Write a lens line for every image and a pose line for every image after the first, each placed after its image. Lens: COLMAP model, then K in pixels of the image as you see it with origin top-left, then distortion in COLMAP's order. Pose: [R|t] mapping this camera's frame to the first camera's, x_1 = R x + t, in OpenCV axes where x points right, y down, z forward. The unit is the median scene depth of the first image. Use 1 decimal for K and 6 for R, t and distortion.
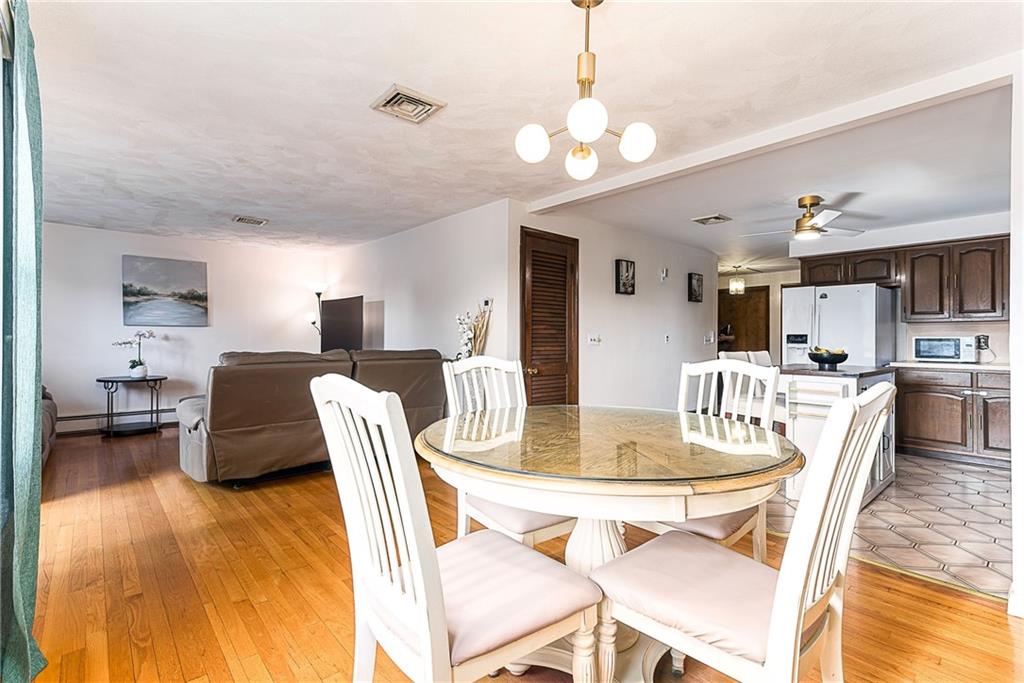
lens RADIAL K [[468.1, 0, 514.0], [0, 468.1, 339.6], [0, 0, 1]] dist [0.003622, 0.000199]
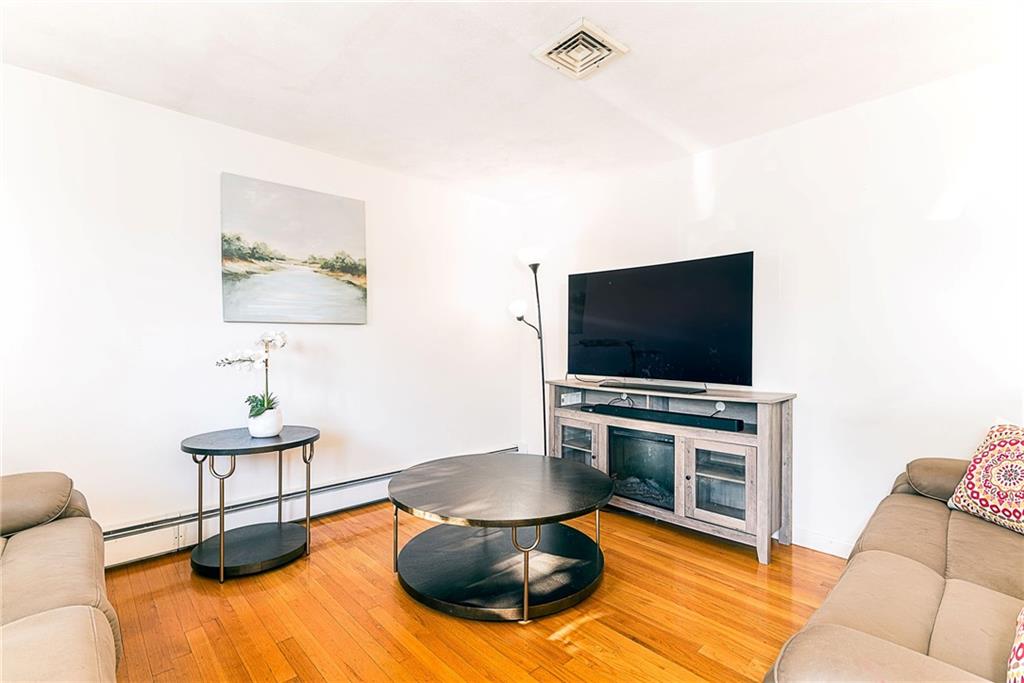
lens RADIAL K [[468.1, 0, 512.2], [0, 468.1, 342.0], [0, 0, 1]] dist [0.003622, 0.000199]
pose [[0.999748, -0.008217, 0.020906, -0.545134], [0.008189, 0.999965, 0.001427, -0.008348], [-0.020917, -0.001255, 0.999780, 0.515292]]
